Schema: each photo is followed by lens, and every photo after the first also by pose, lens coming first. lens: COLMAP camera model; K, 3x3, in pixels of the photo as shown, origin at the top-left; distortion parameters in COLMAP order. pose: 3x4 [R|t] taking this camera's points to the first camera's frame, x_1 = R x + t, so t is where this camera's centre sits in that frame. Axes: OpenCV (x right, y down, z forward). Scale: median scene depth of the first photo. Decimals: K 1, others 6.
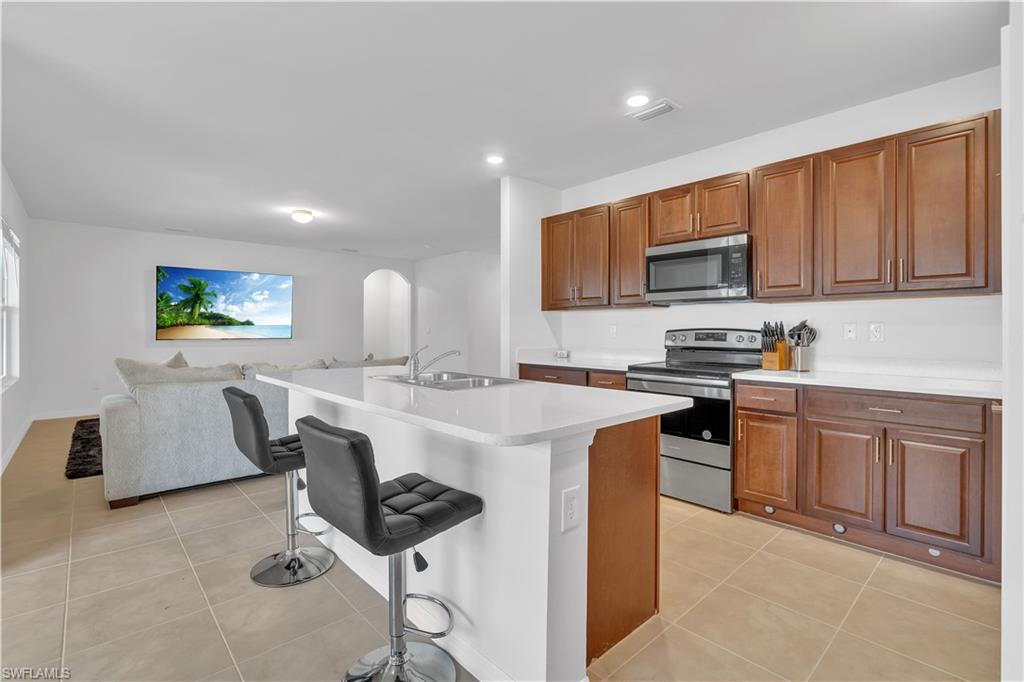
lens RADIAL K [[468.1, 0, 510.9], [0, 468.1, 338.8], [0, 0, 1]] dist [-0.002148, 0.000116]
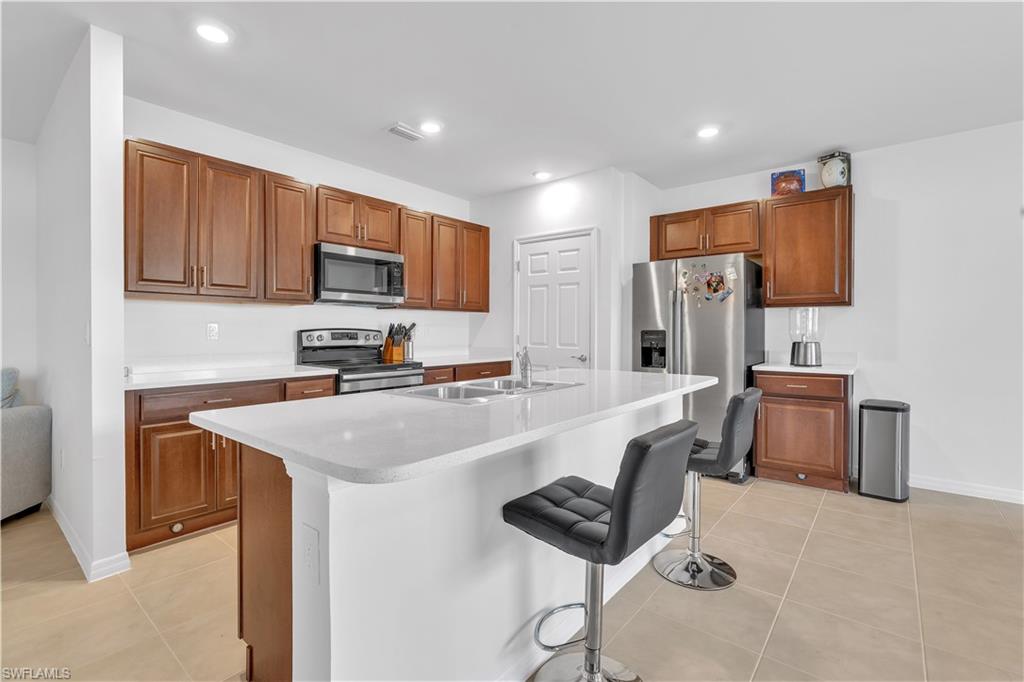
lens RADIAL K [[468.1, 0, 505.7], [0, 468.1, 334.4], [0, 0, 1]] dist [-0.002148, 0.000116]
pose [[-0.167430, -0.007630, 0.985854, -0.780692], [0.013539, 0.999858, 0.010037, -0.015348], [-0.985791, 0.015028, -0.167303, 0.893519]]
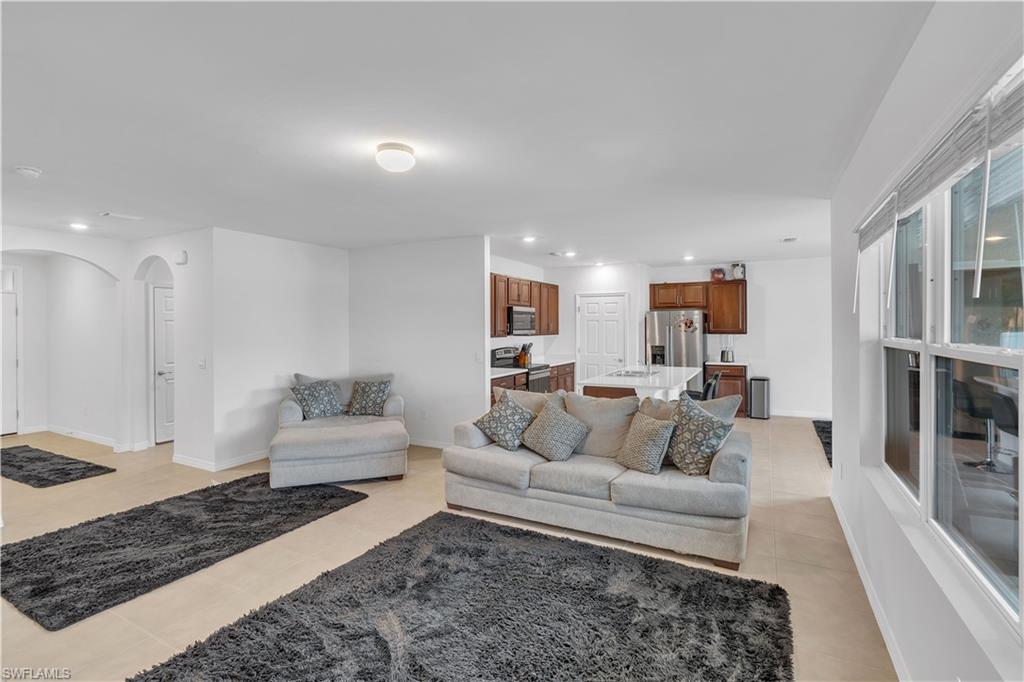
lens RADIAL K [[468.1, 0, 517.0], [0, 468.1, 332.6], [0, 0, 1]] dist [-0.002148, 0.000116]
pose [[-0.361889, -0.002420, 0.932218, -1.638524], [0.023059, 0.999667, 0.011547, -0.121019], [-0.931936, 0.025675, -0.361712, 1.864630]]
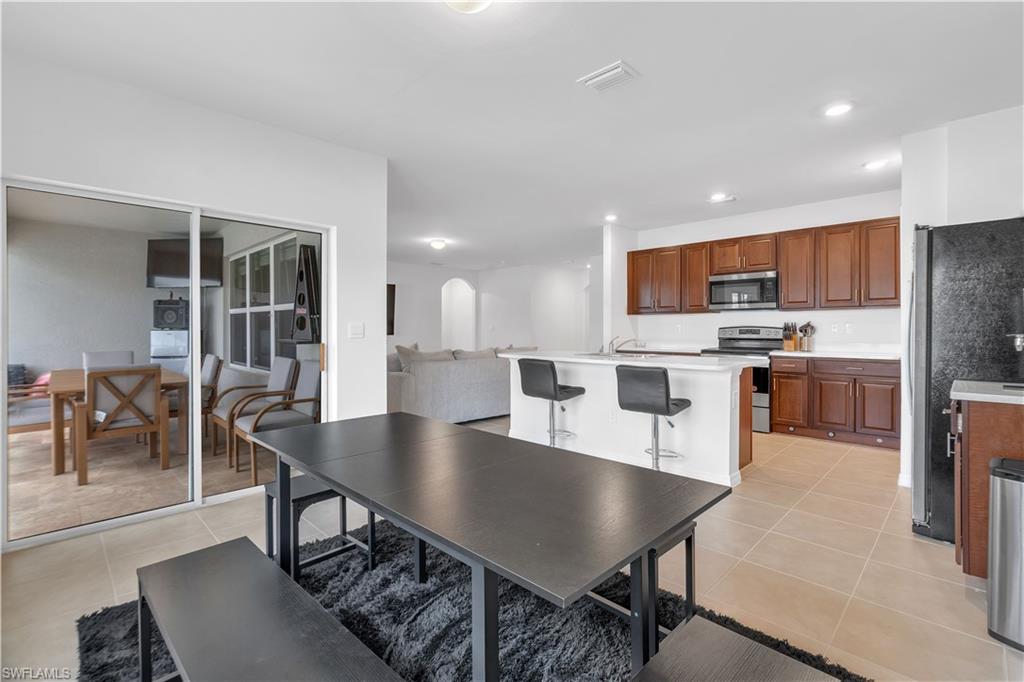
lens RADIAL K [[468.1, 0, 511.5], [0, 468.1, 335.4], [0, 0, 1]] dist [-0.002148, 0.000116]
pose [[0.998480, -0.001744, 0.055080, -0.531175], [0.001976, 0.999989, -0.004163, 0.015146], [-0.055072, 0.004265, 0.998473, -0.625760]]
